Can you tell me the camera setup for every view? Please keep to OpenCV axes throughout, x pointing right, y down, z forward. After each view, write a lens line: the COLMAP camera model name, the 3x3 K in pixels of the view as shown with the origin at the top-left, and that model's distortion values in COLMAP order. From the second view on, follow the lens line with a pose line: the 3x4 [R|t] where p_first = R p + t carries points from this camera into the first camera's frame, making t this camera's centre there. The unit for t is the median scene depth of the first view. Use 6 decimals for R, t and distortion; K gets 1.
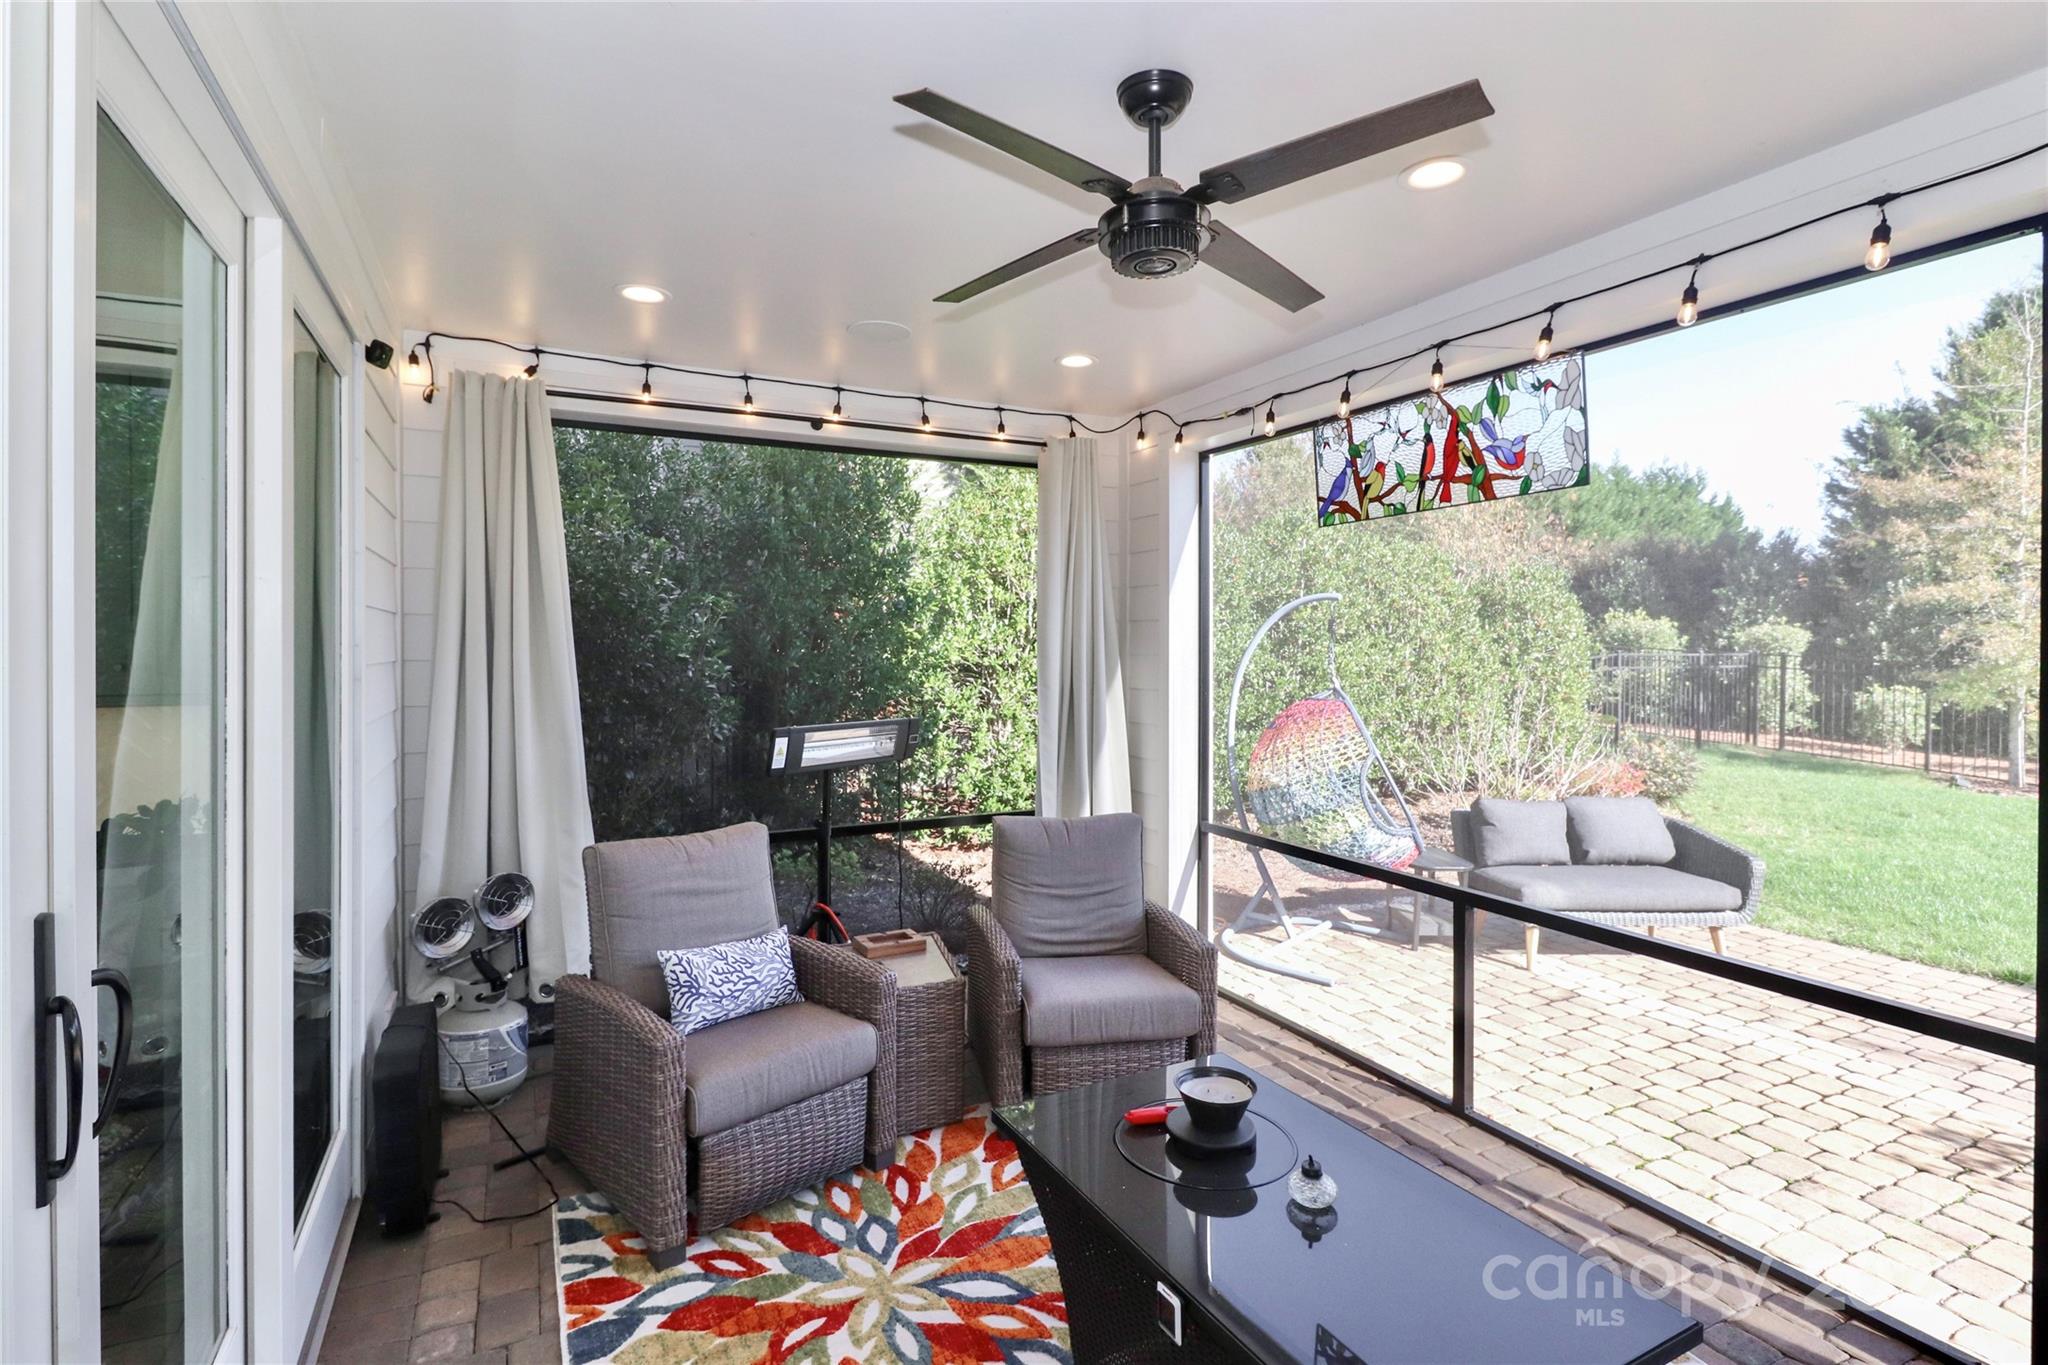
lens RADIAL K [[968.3, 0, 983.1], [0, 968.3, 641.5], [0, 0, 1]] dist [0.001149, -0.011315]
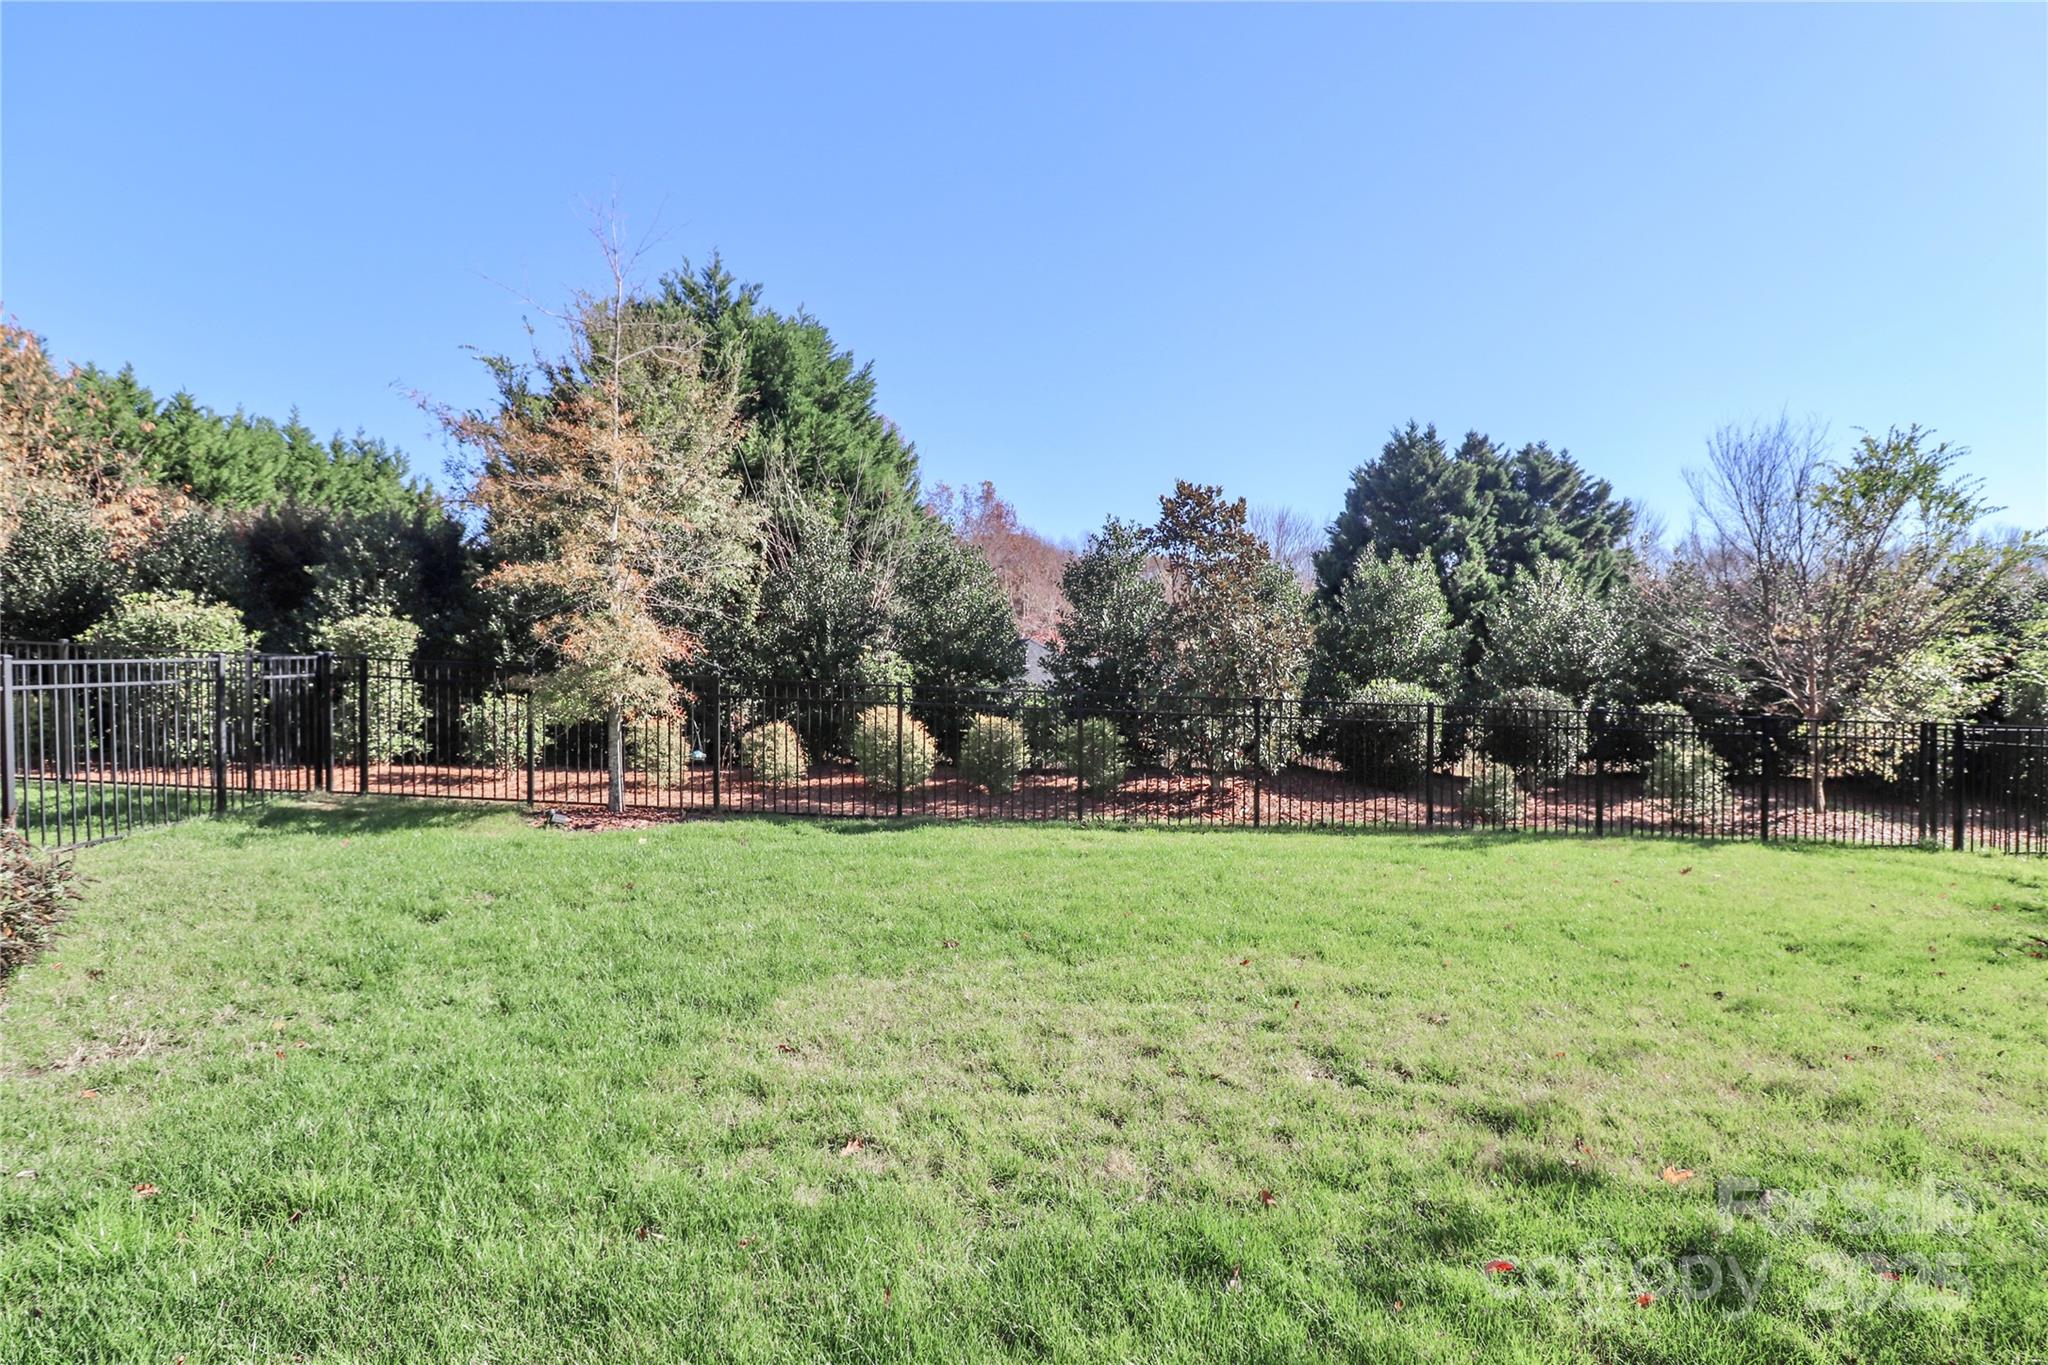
lens RADIAL K [[965.0, 0, 1039.8], [0, 965.0, 674.7], [0, 0, 1]] dist [0.019686, -0.012810]
pose [[0.385809, -0.033909, 0.921955, 0.342939], [0.003378, 0.999370, 0.035342, 0.002648], [-0.922572, -0.010521, 0.385681, 0.254324]]
